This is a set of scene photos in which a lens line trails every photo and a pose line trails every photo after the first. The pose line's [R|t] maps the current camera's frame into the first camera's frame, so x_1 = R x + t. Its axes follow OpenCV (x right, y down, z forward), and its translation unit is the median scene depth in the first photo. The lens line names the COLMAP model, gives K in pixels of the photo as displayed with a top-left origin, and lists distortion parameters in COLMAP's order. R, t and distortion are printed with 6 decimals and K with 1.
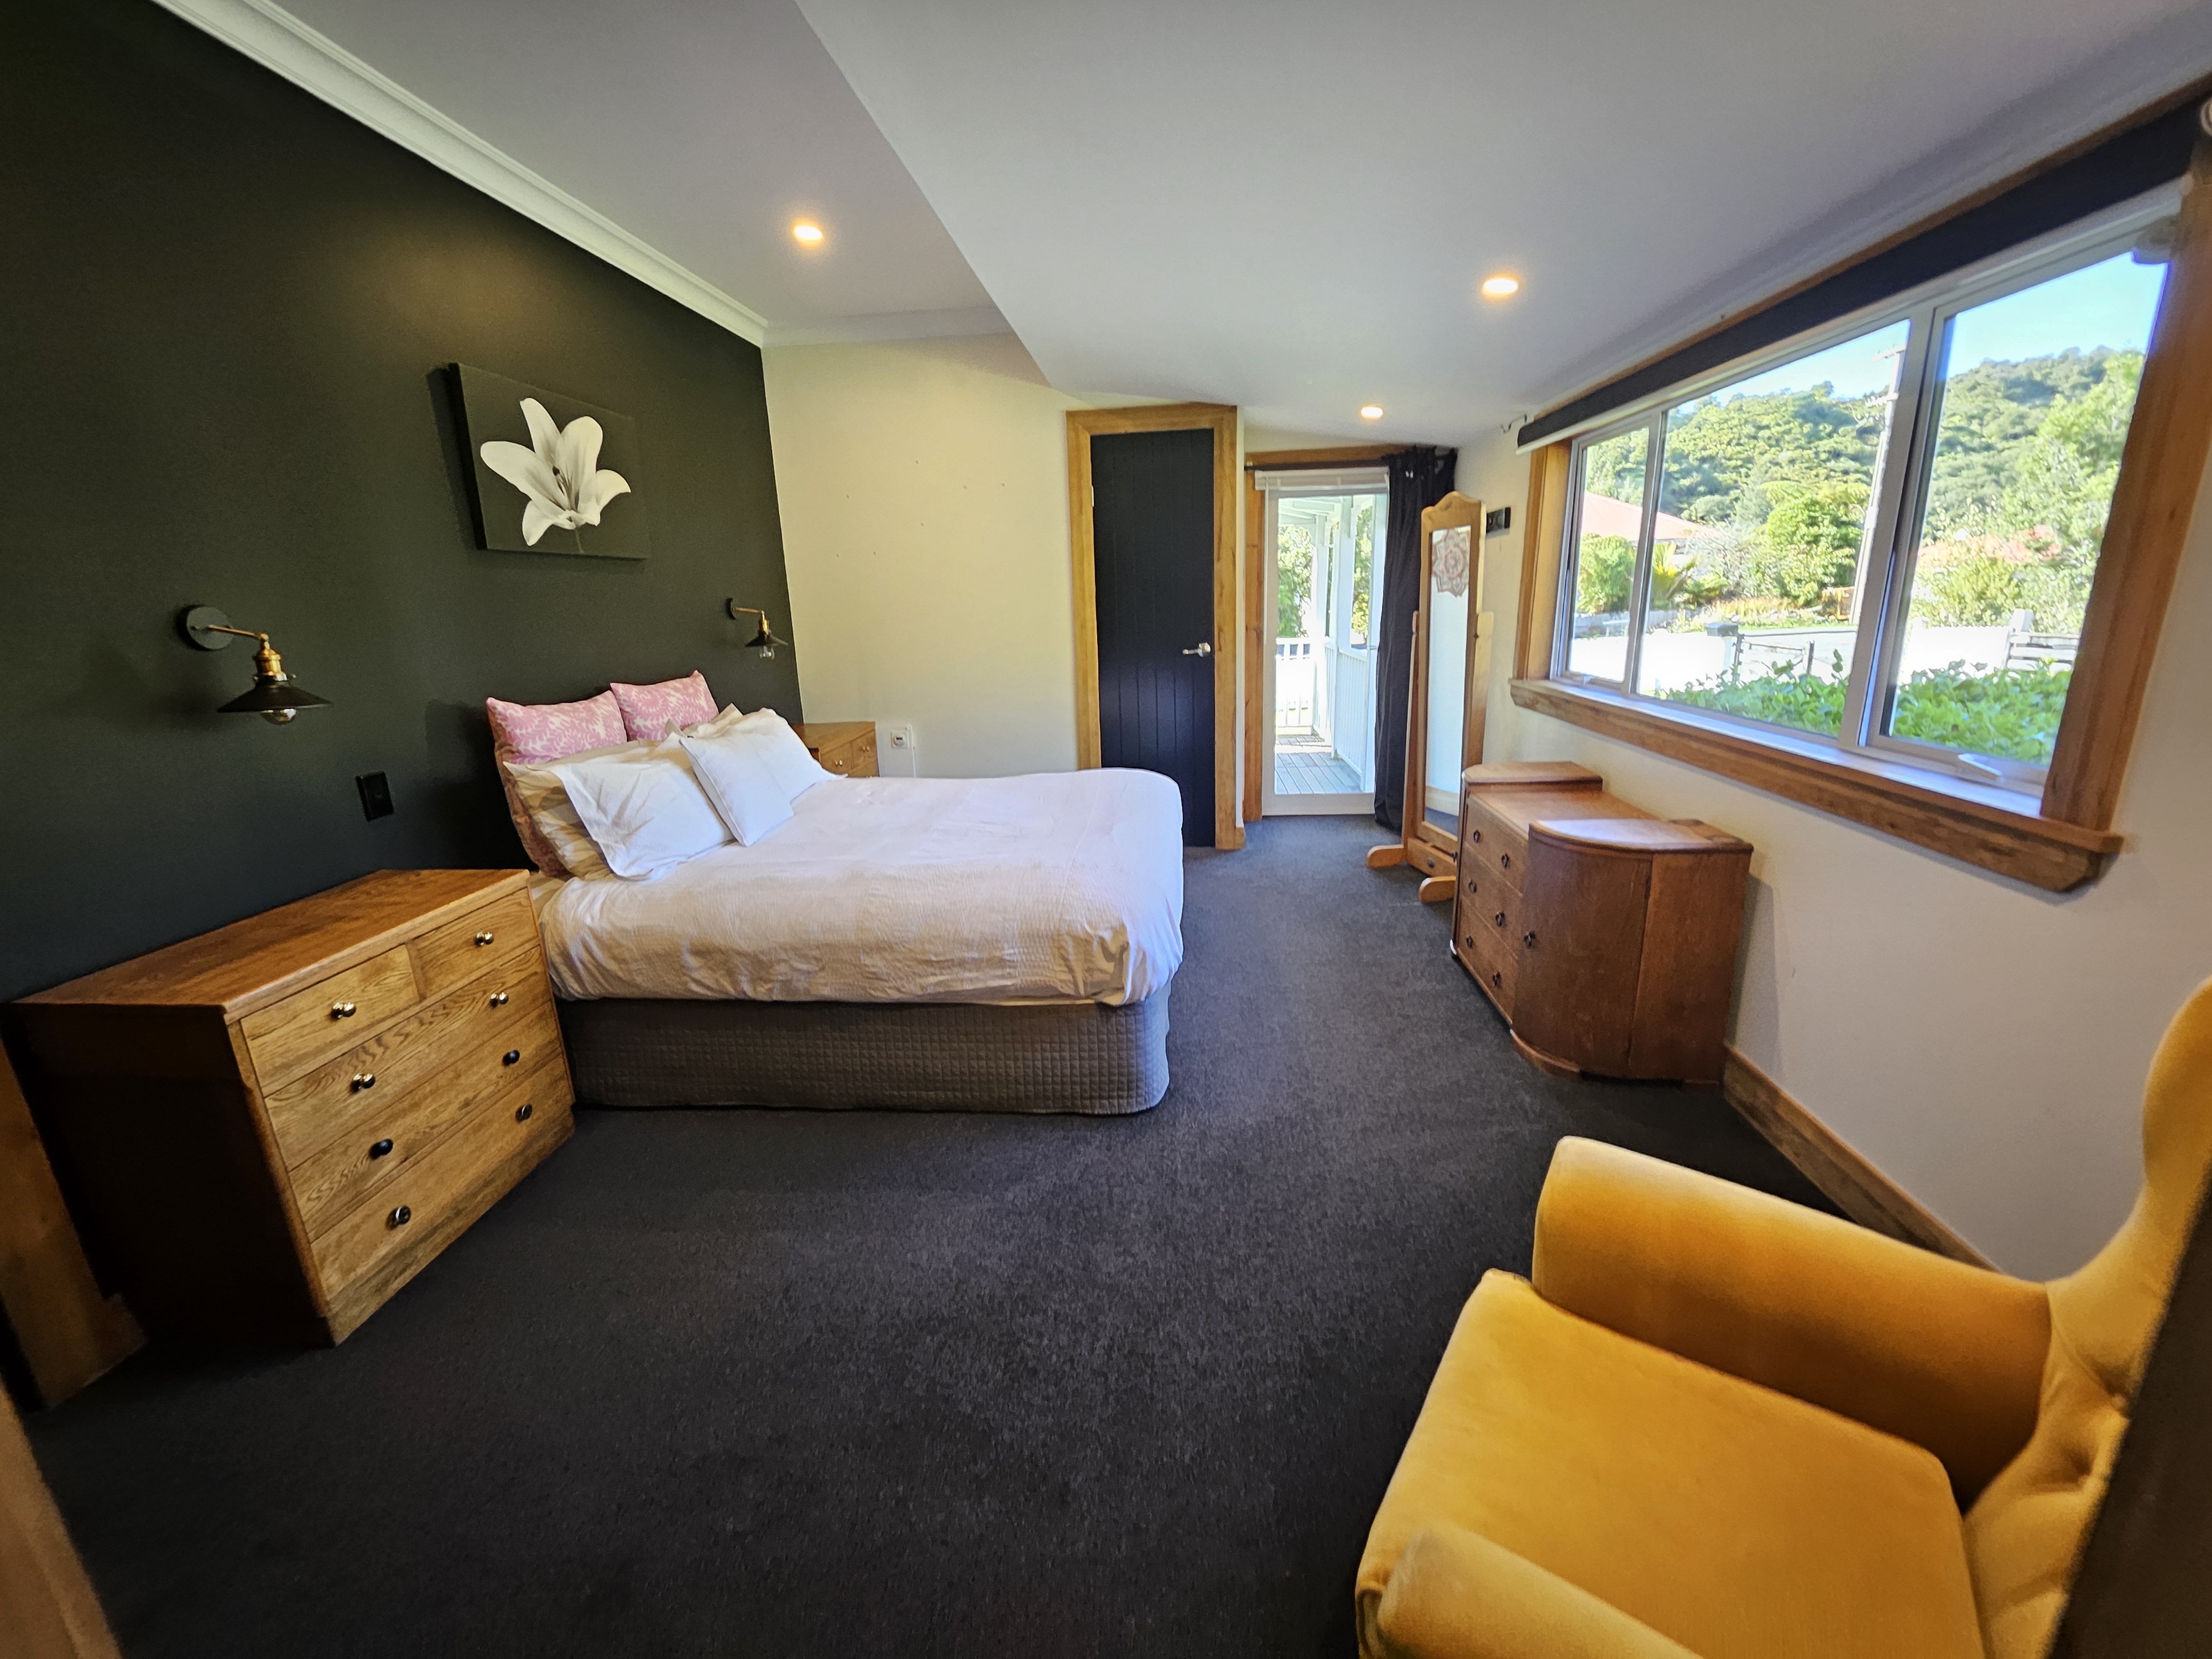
lens RADIAL K [[877.9, 0, 1109.0], [0, 877.9, 821.9], [0, 0, 1]] dist [-0.008938, 0.000140]
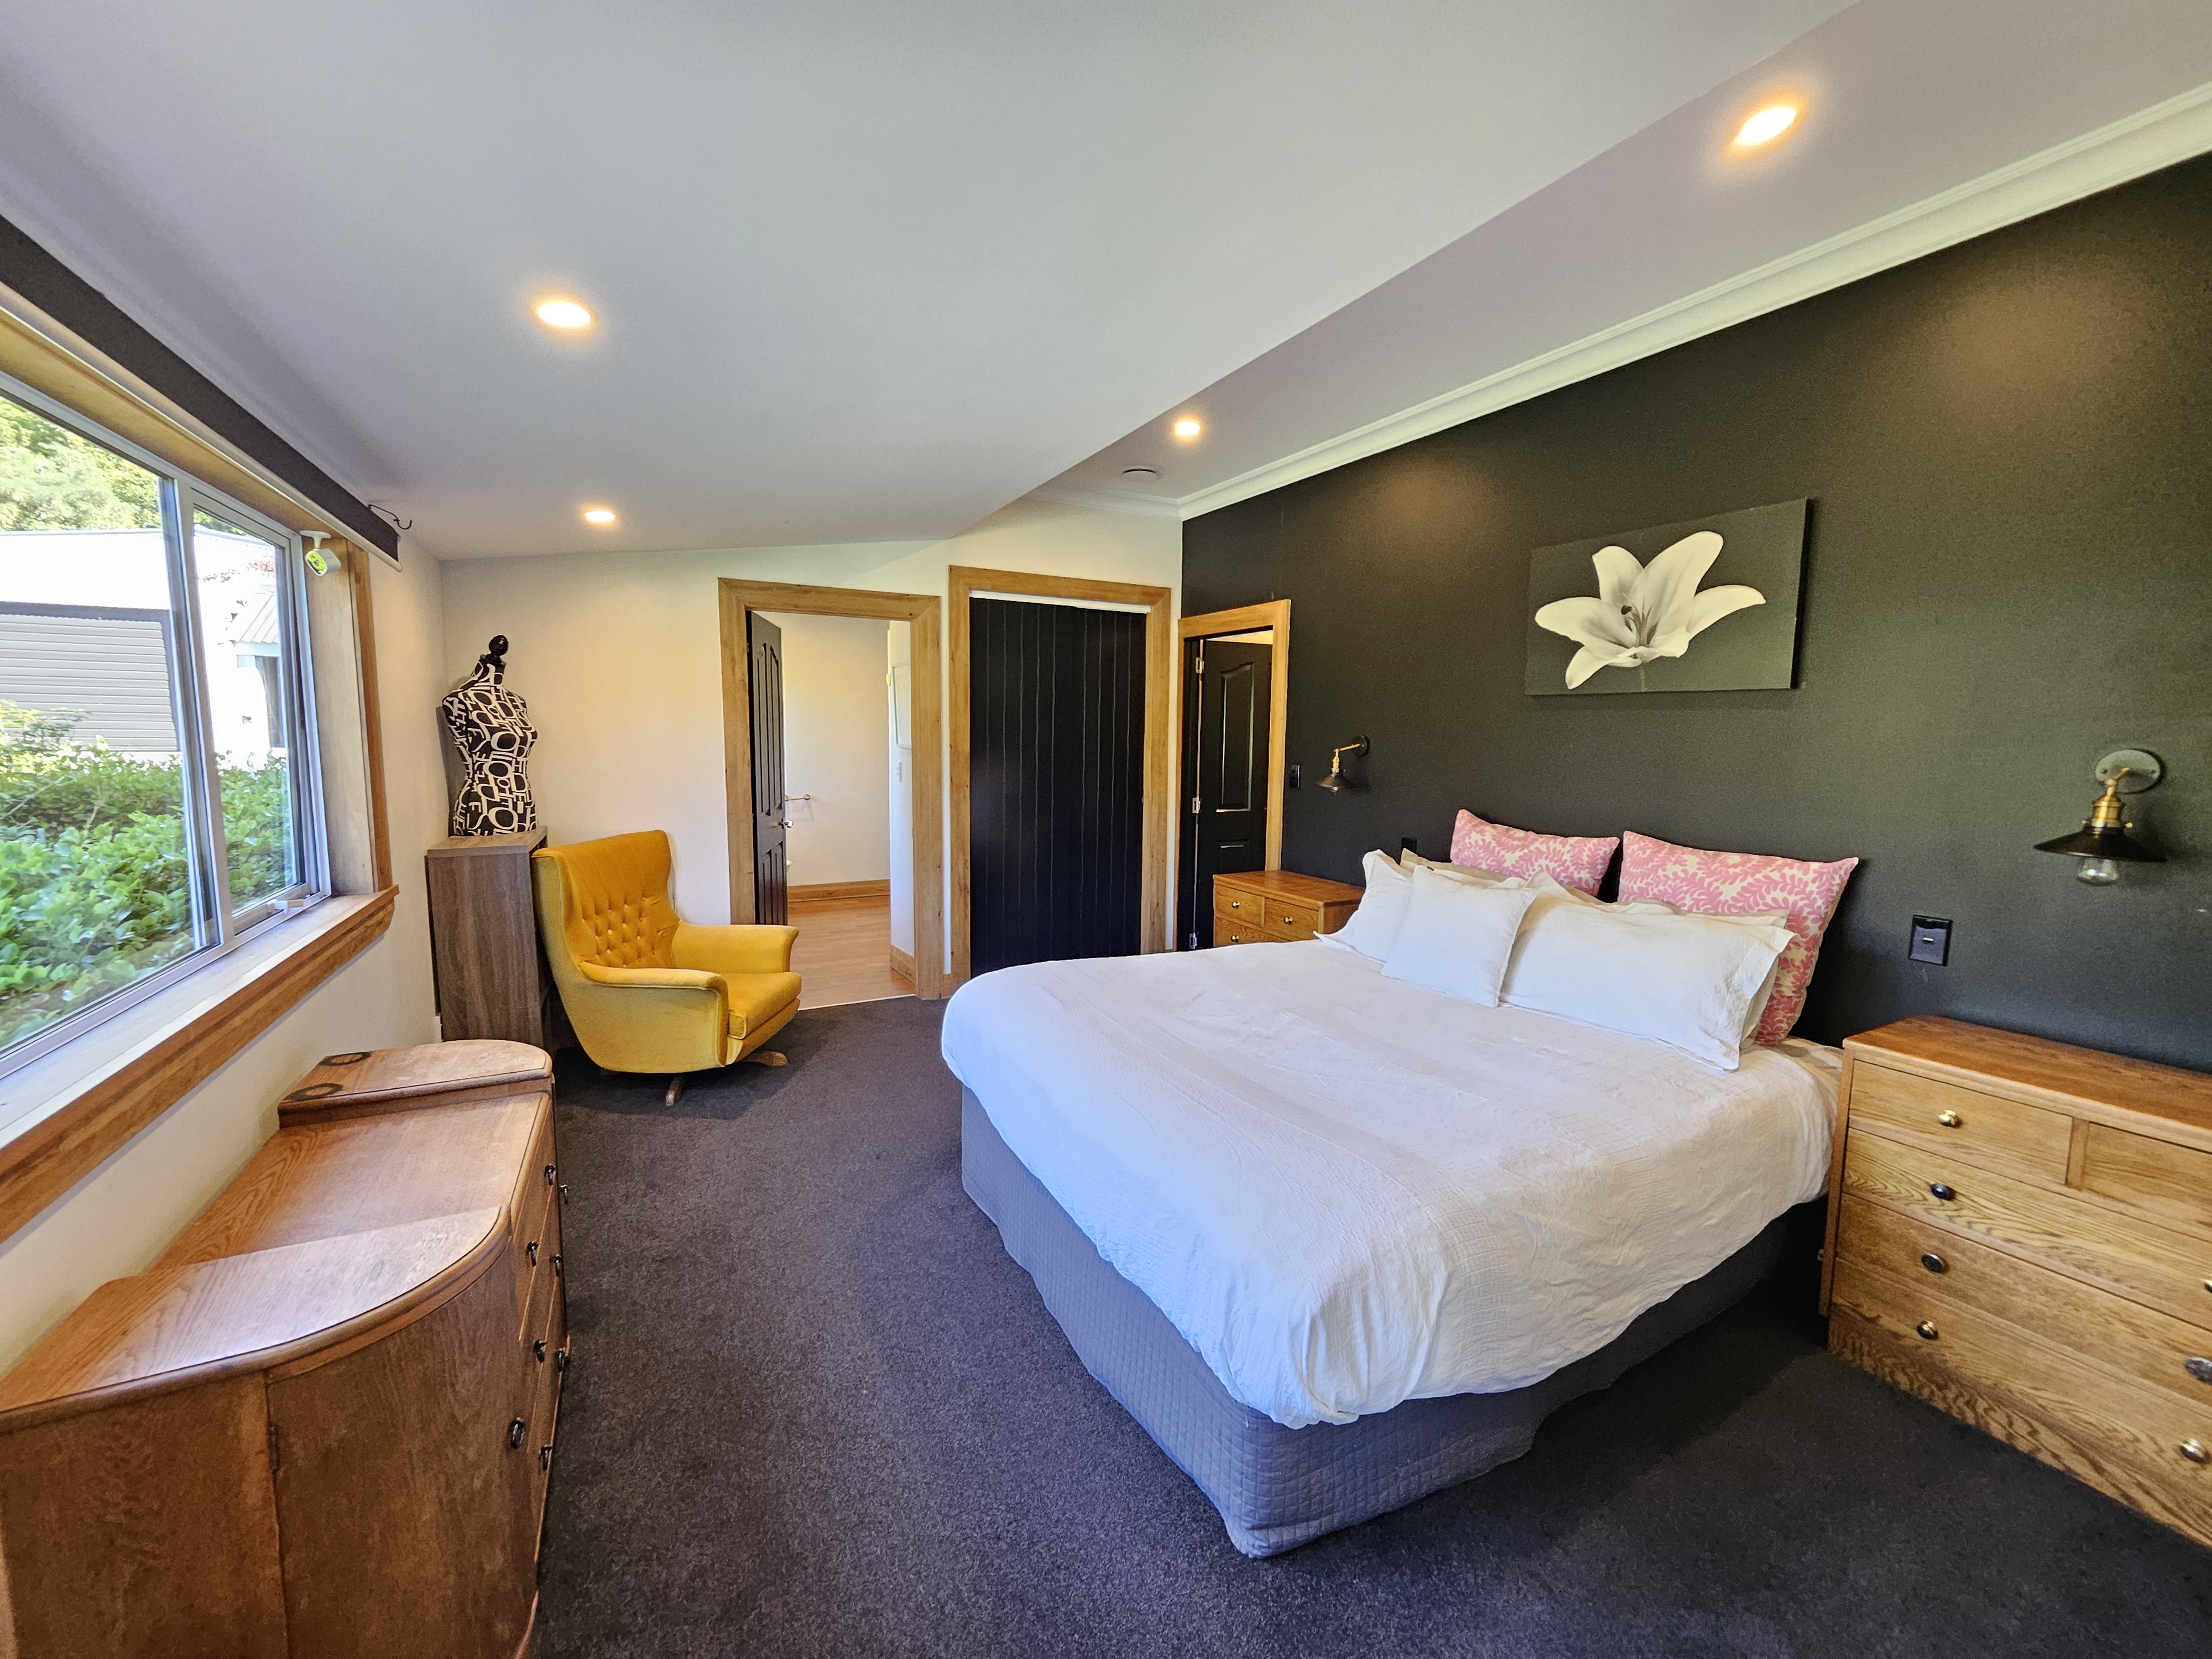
lens RADIAL K [[877.9, 0, 1105.2], [0, 877.9, 826.8], [0, 0, 1]] dist [-0.008938, 0.000140]
pose [[-0.837426, 0.086737, -0.539625, 0.393994], [-0.118280, 0.935169, 0.333870, -0.425567], [0.533599, 0.343418, -0.772875, 1.502437]]
